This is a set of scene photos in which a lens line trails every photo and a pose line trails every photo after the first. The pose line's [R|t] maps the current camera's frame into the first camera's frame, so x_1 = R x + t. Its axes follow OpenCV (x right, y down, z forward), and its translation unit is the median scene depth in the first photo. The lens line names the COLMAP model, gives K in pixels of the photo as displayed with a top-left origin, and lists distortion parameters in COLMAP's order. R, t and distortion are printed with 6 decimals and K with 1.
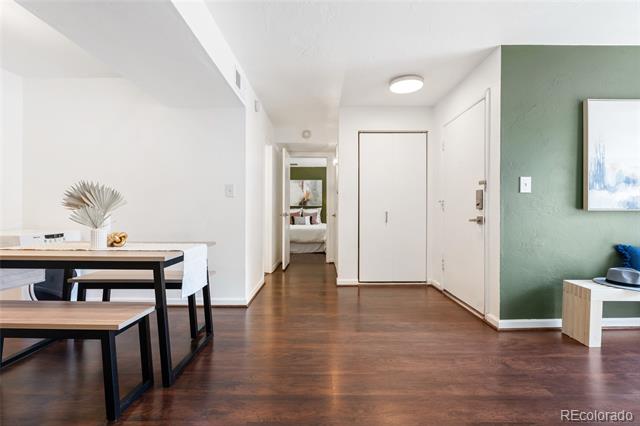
lens RADIAL K [[290.2, 0, 321.3], [0, 290.2, 213.7], [0, 0, 1]] dist [-0.006576, 0.003212]
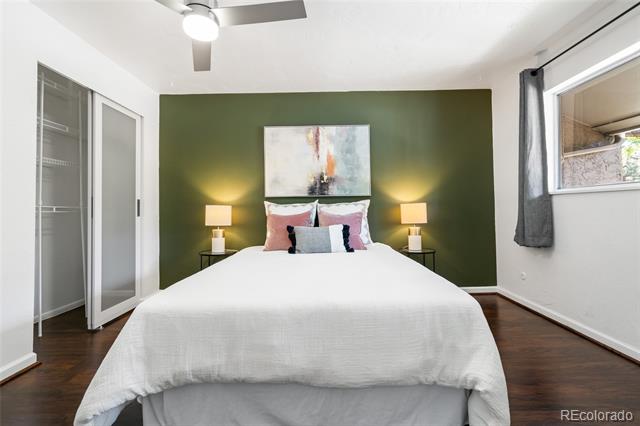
lens RADIAL K [[290.2, 0, 318.7], [0, 290.2, 206.4], [0, 0, 1]] dist [-0.006576, 0.003212]
pose [[0.999603, -0.016323, -0.022966, -0.124700], [0.015877, 0.999685, -0.019449, -0.014019], [0.023277, 0.019076, 0.999547, 1.429912]]
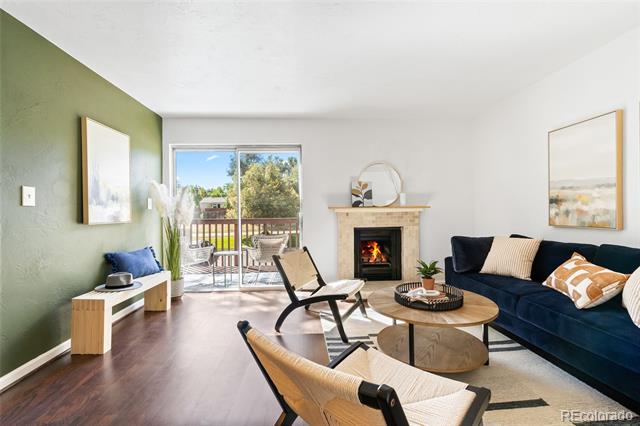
lens RADIAL K [[290.2, 0, 320.3], [0, 290.2, 212.4], [0, 0, 1]] dist [-0.006576, 0.003212]
pose [[-0.051629, -0.000172, 0.998666, -0.096511], [0.017756, 0.999842, 0.001090, -0.025524], [-0.998508, 0.017788, -0.051618, 0.136457]]
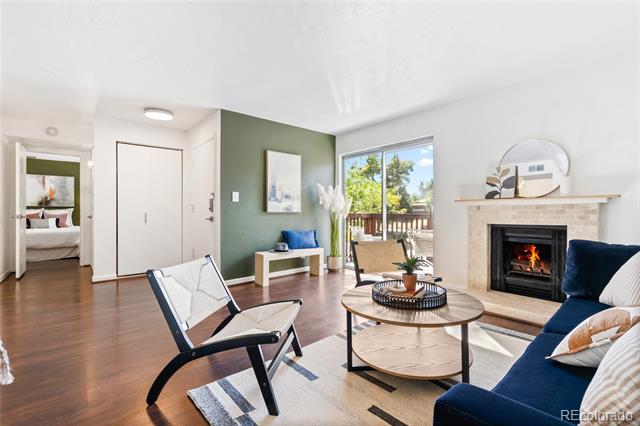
lens RADIAL K [[290.2, 0, 320.2], [0, 290.2, 213.0], [0, 0, 1]] dist [-0.006576, 0.003212]
pose [[0.760766, -0.002887, 0.649020, 0.001581], [0.005605, 0.999982, -0.002122, -0.001652], [-0.649003, 0.005252, 0.760768, -0.352762]]
